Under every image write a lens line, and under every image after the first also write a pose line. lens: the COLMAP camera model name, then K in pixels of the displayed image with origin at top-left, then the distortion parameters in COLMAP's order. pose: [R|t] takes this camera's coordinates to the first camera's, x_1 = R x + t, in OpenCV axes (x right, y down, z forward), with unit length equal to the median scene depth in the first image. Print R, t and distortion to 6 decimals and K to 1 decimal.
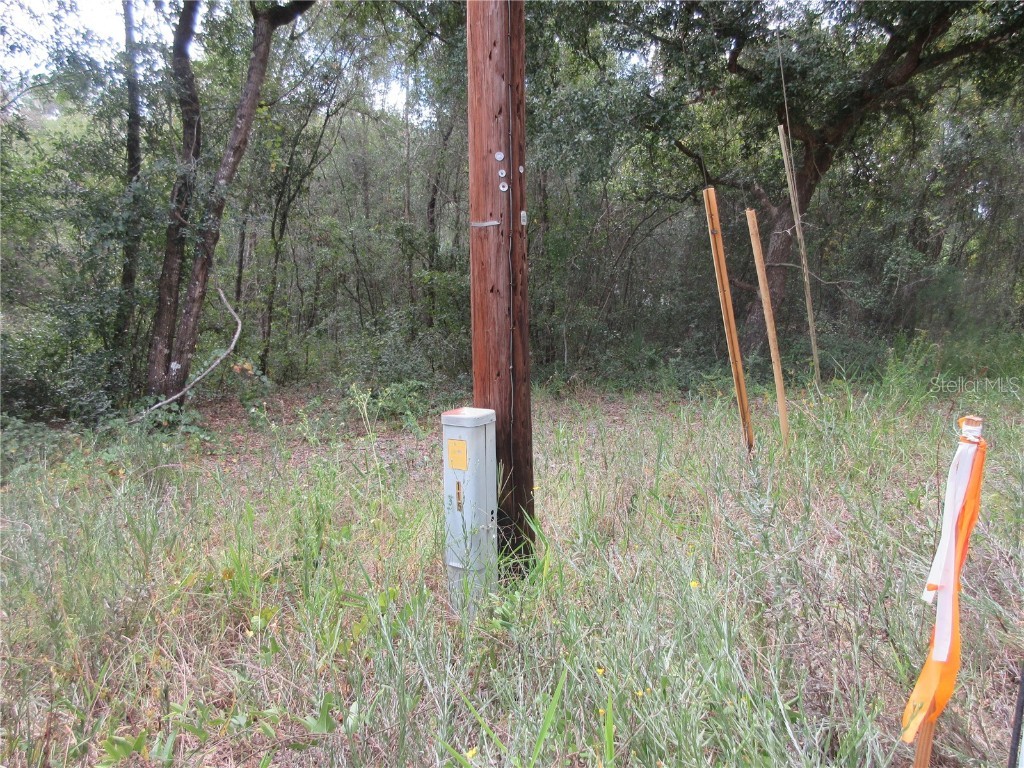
lens RADIAL K [[754.9, 0, 517.4], [0, 754.9, 372.3], [0, 0, 1]] dist [-0.003349, 0.001338]
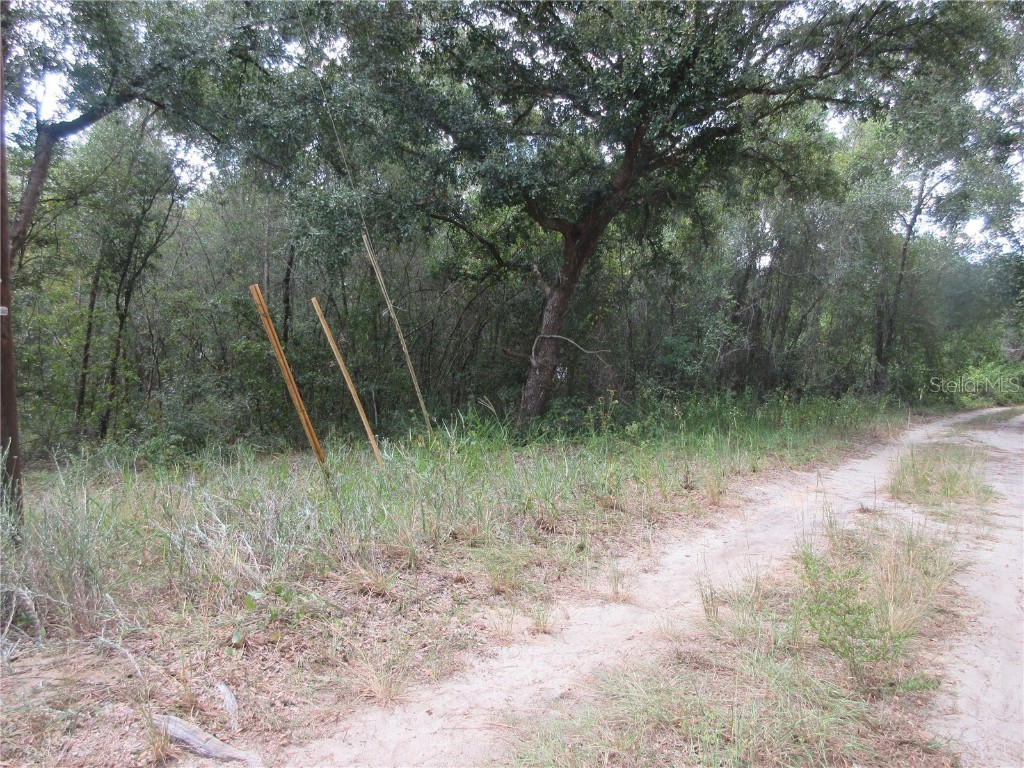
lens RADIAL K [[754.9, 0, 517.4], [0, 754.9, 372.3], [0, 0, 1]] dist [-0.003349, 0.001338]
pose [[0.997791, 0.001142, 0.066428, 0.183582], [0.004760, 0.996055, -0.088615, 0.011277], [-0.066267, 0.088735, 0.993848, -0.113357]]
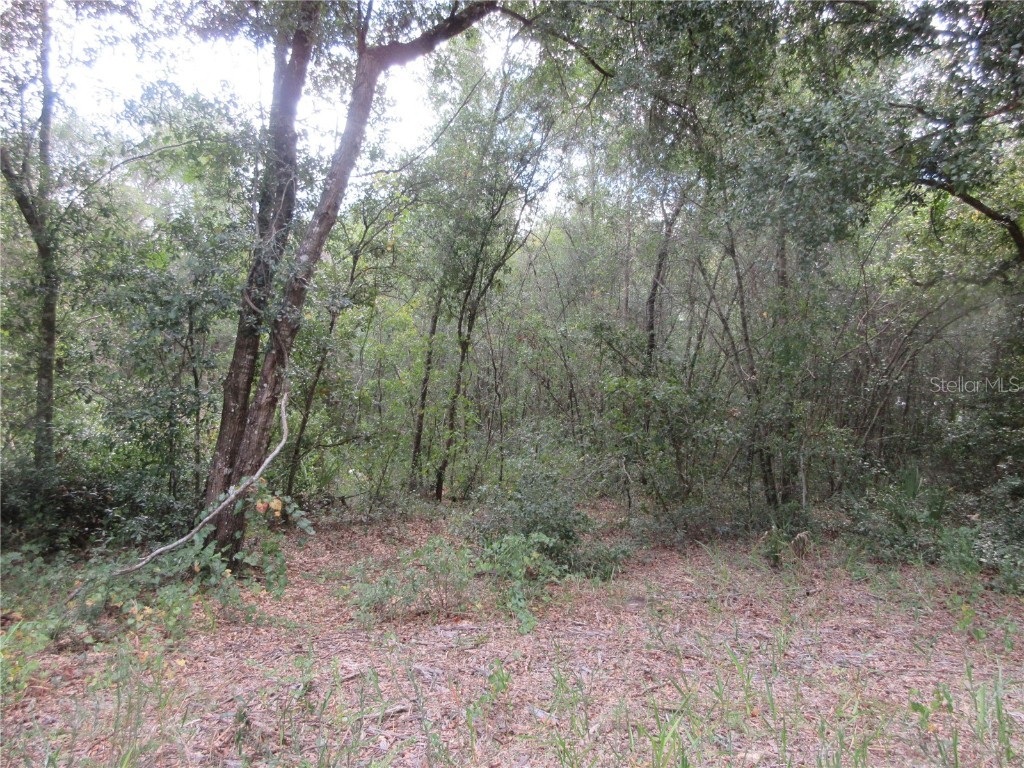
lens RADIAL K [[754.9, 0, 517.4], [0, 754.9, 372.3], [0, 0, 1]] dist [-0.003349, 0.001338]
pose [[0.940262, 0.014968, -0.340122, 0.046840], [-0.062215, 0.989764, -0.128435, -0.026634], [0.334718, 0.141923, 0.931569, 0.199914]]
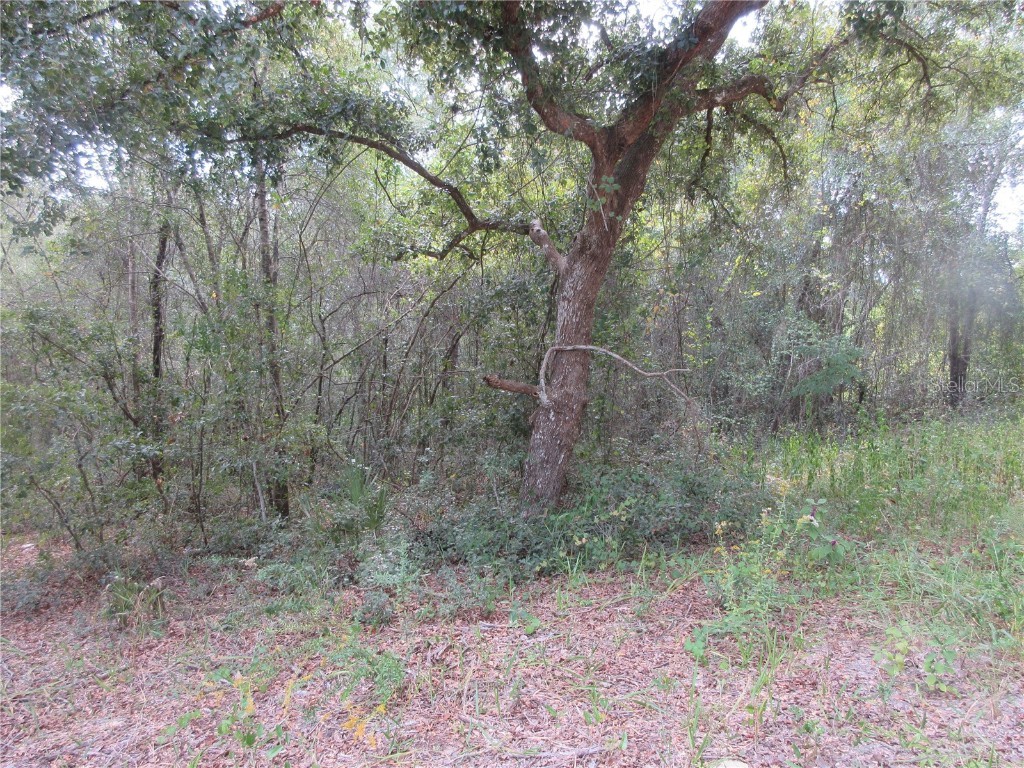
lens RADIAL K [[754.9, 0, 517.4], [0, 754.9, 372.3], [0, 0, 1]] dist [-0.003349, 0.001338]
pose [[0.995112, -0.046261, 0.087242, 0.206946], [0.056131, 0.991859, -0.114301, -0.046689], [-0.081244, 0.118639, 0.989608, 0.337219]]
